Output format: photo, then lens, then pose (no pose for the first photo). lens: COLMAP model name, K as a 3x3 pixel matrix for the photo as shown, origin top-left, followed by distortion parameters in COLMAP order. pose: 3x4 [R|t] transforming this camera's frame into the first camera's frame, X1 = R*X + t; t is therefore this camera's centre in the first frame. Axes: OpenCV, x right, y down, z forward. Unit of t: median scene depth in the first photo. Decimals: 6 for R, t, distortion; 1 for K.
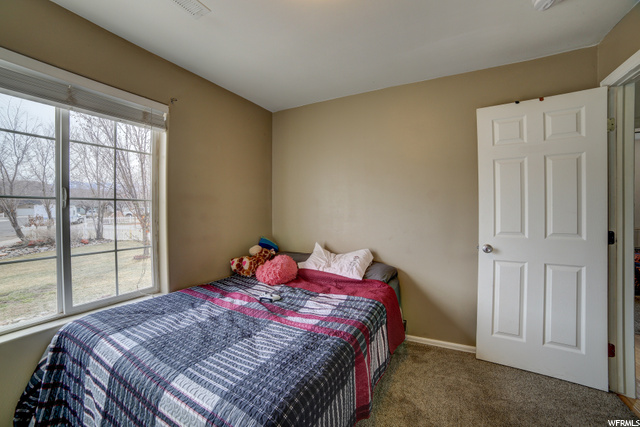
lens RADIAL K [[260.7, 0, 318.1], [0, 260.7, 211.5], [0, 0, 1]] dist [-0.115830, 0.038970]
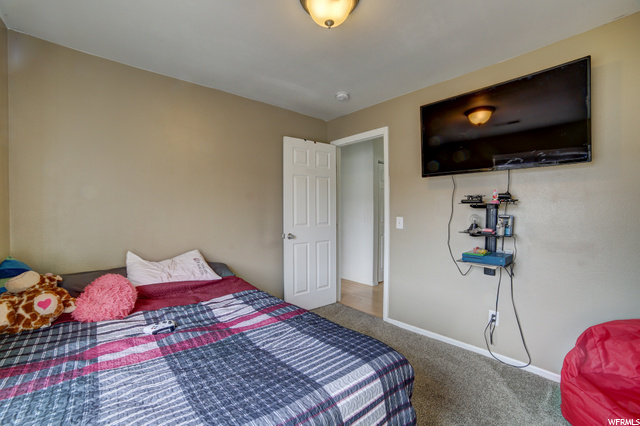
lens RADIAL K [[260.7, 0, 318.1], [0, 260.7, 211.0], [0, 0, 1]] dist [-0.115830, 0.038970]
pose [[0.358811, -0.004964, 0.933397, -0.733844], [0.004255, 0.999984, 0.003683, -0.000031], [-0.933401, 0.002650, 0.358826, 0.347099]]
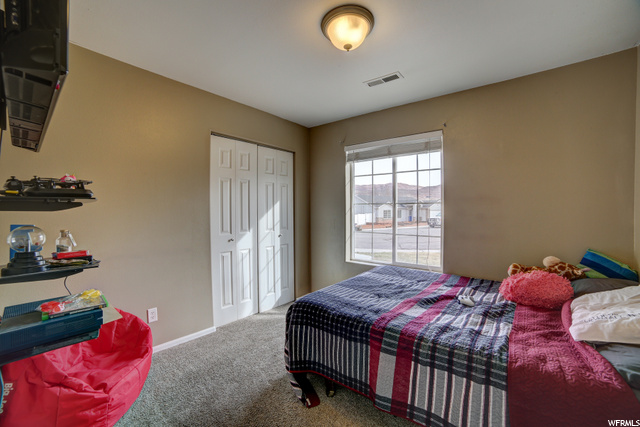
lens RADIAL K [[260.7, 0, 318.1], [0, 260.7, 211.5], [0, 0, 1]] dist [-0.115830, 0.038970]
pose [[-0.203585, 0.007501, -0.979028, 0.894974], [-0.004883, 0.999950, 0.008677, -0.007397], [0.979045, 0.006547, -0.203539, 0.677098]]
